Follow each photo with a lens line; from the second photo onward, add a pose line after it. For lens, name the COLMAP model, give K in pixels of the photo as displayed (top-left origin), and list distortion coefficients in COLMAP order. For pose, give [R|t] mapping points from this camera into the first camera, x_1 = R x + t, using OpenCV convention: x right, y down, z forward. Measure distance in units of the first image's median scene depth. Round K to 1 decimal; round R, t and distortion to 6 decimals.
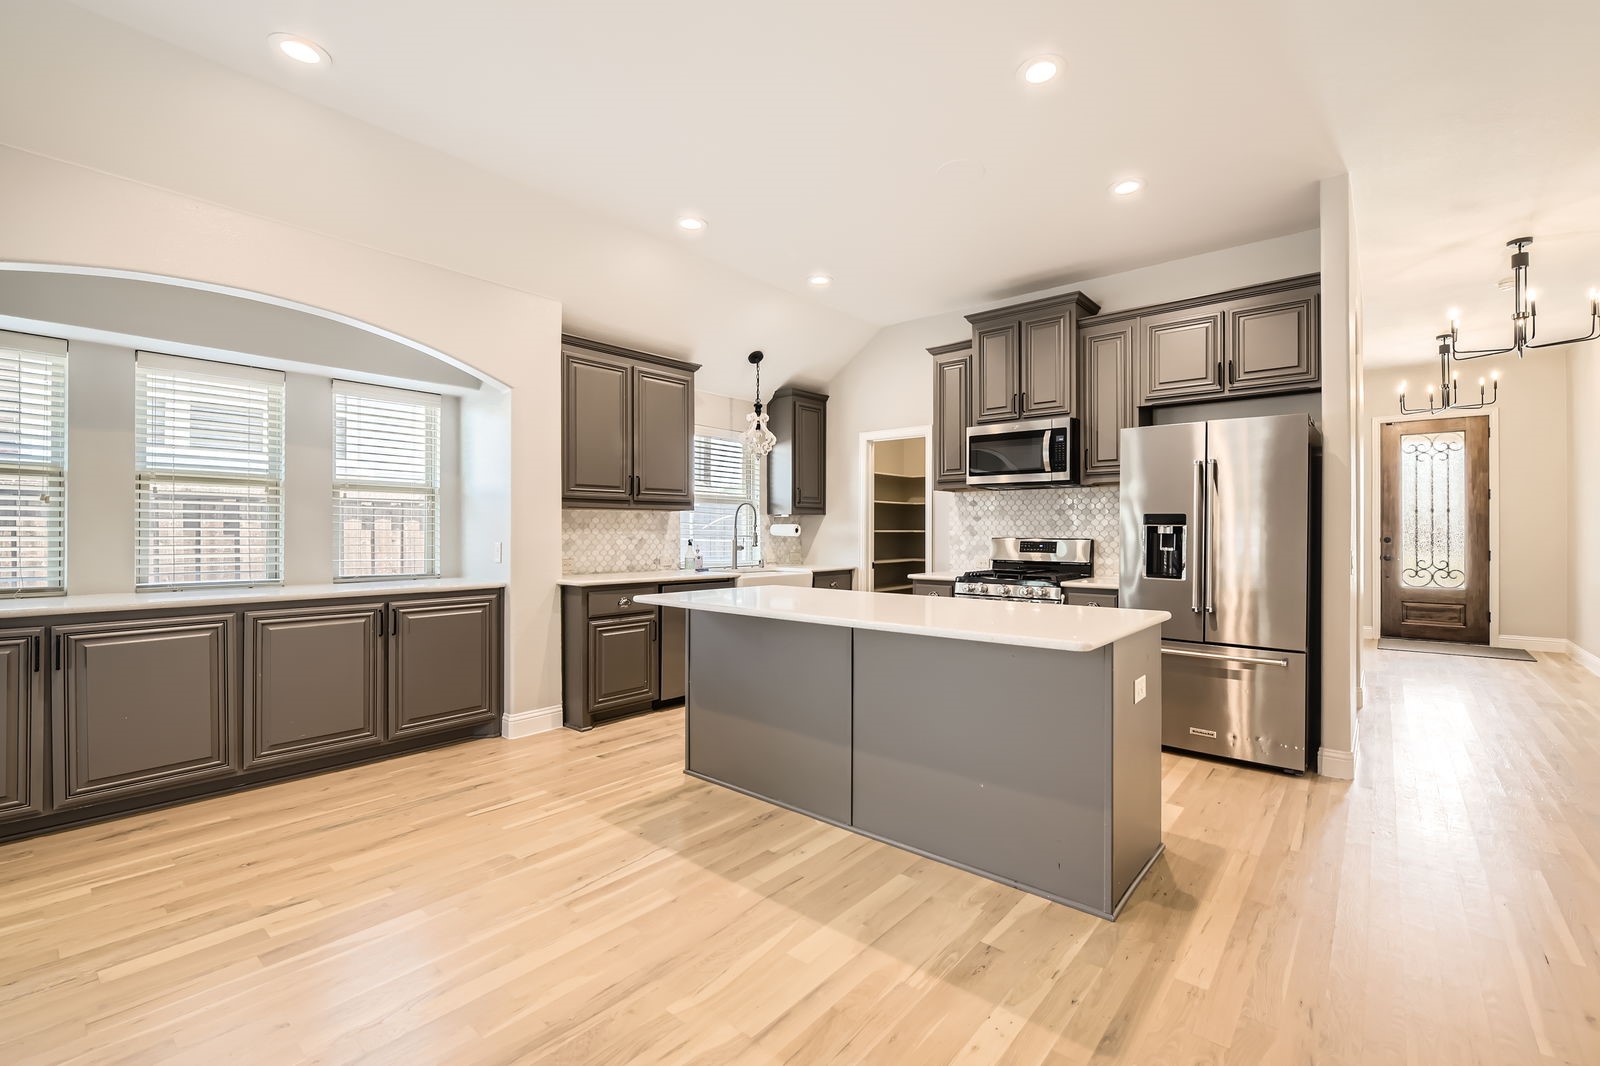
lens RADIAL K [[667.5, 0, 841.3], [0, 667.5, 530.9], [0, 0, 1]] dist [-0.007341, 0.000610]
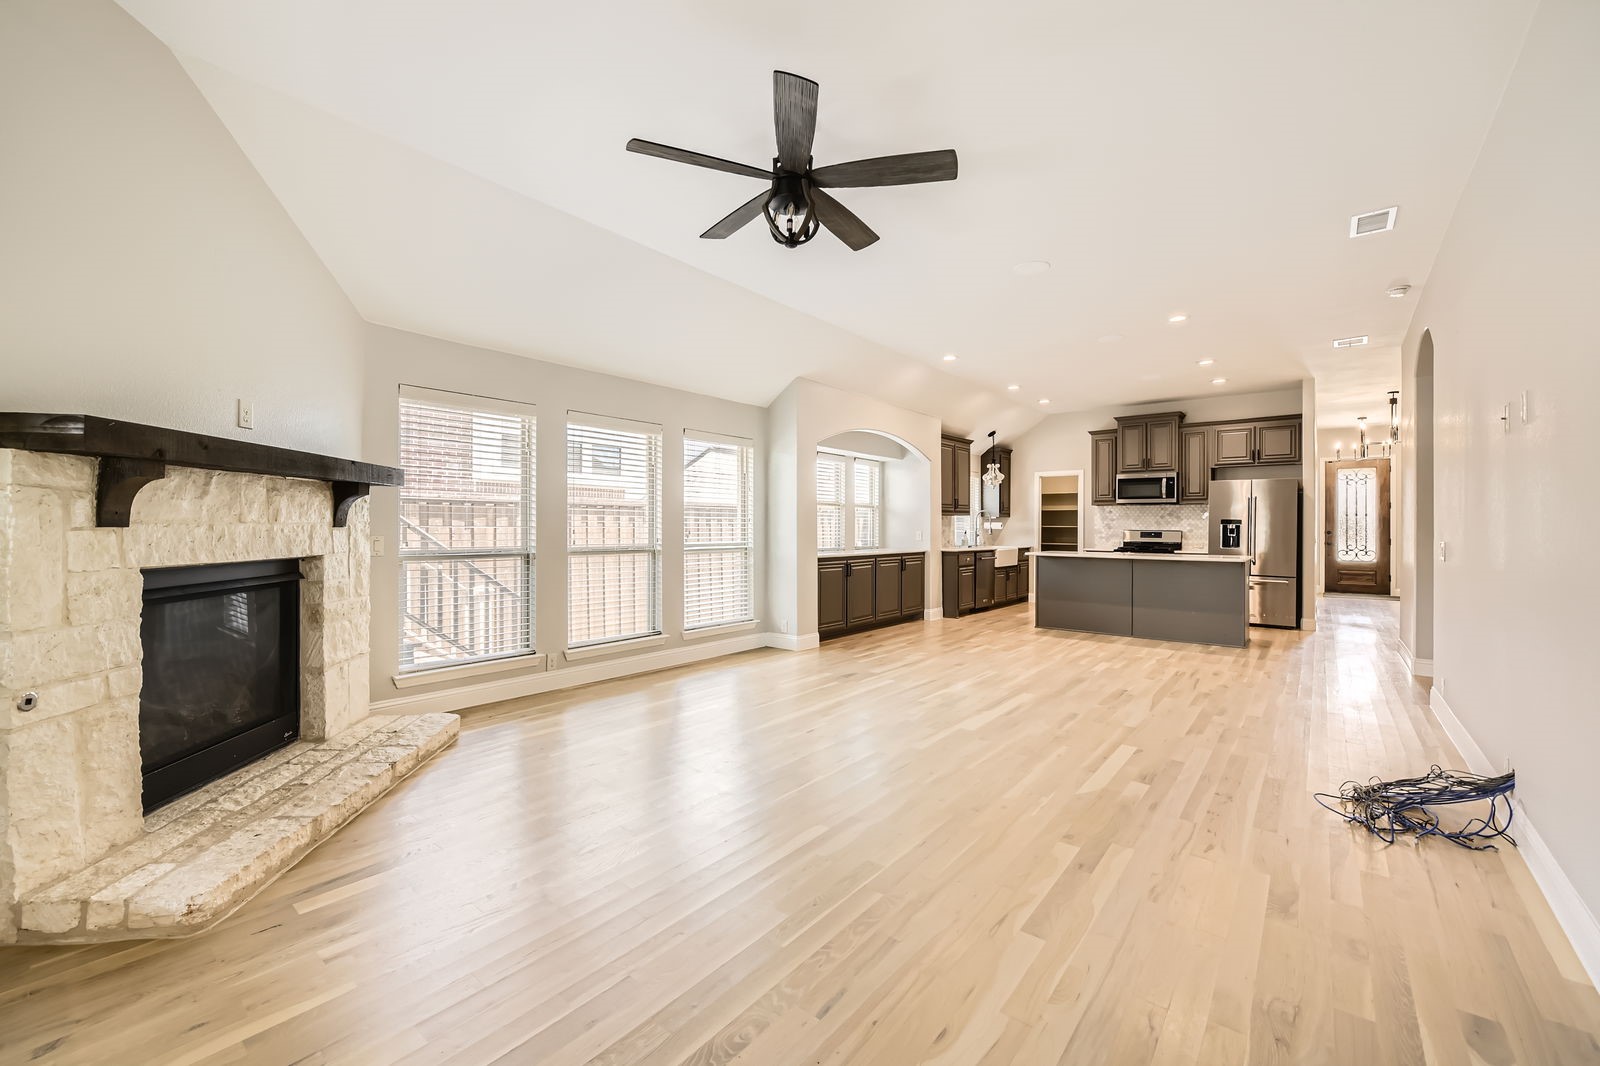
lens RADIAL K [[623.5, 0, 811.2], [0, 623.5, 524.0], [0, 0, 1]] dist [-0.002087, -0.000417]
pose [[0.999987, 0.003682, -0.003640, -0.775299], [-0.003679, 0.999993, 0.000842, -0.006558], [0.003643, -0.000829, 0.999993, -0.931253]]
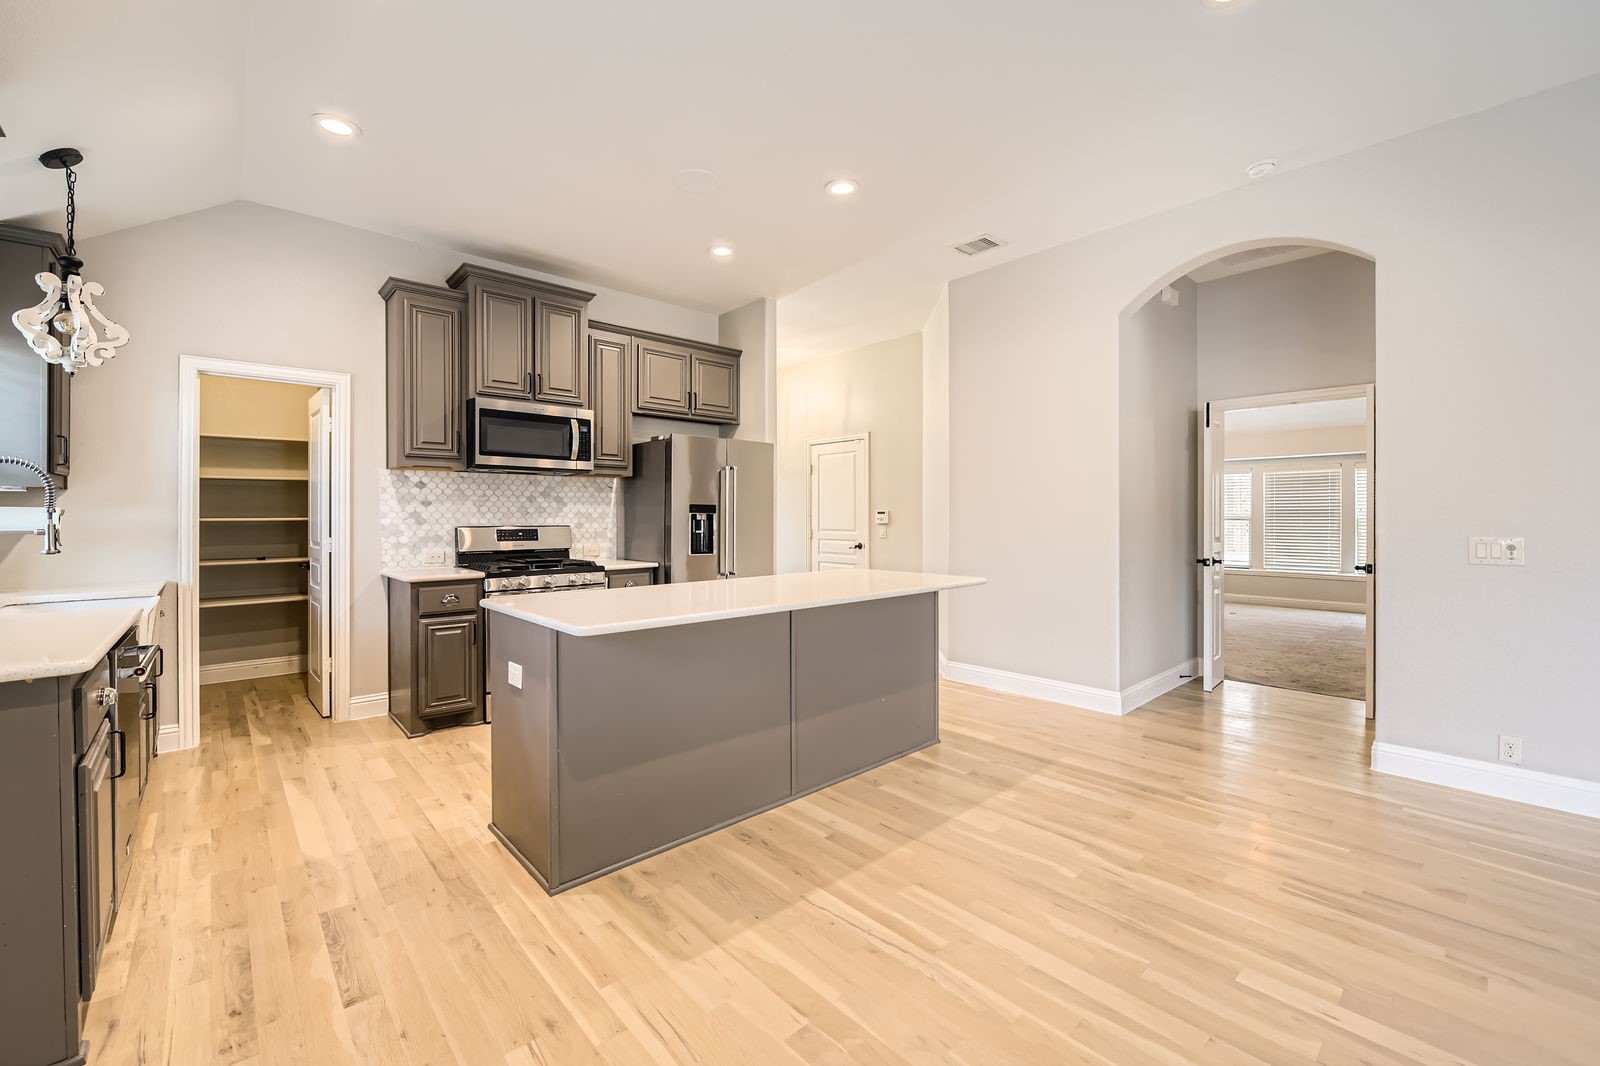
lens RADIAL K [[640.0, 0, 809.3], [0, 640.0, 522.5], [0, 0, 1]] dist [-0.007516, -0.000242]
pose [[0.167761, -0.011439, 0.985761, -0.591443], [0.001776, 0.999935, 0.011301, -0.003663], [-0.985826, -0.000145, 0.167770, 0.481966]]
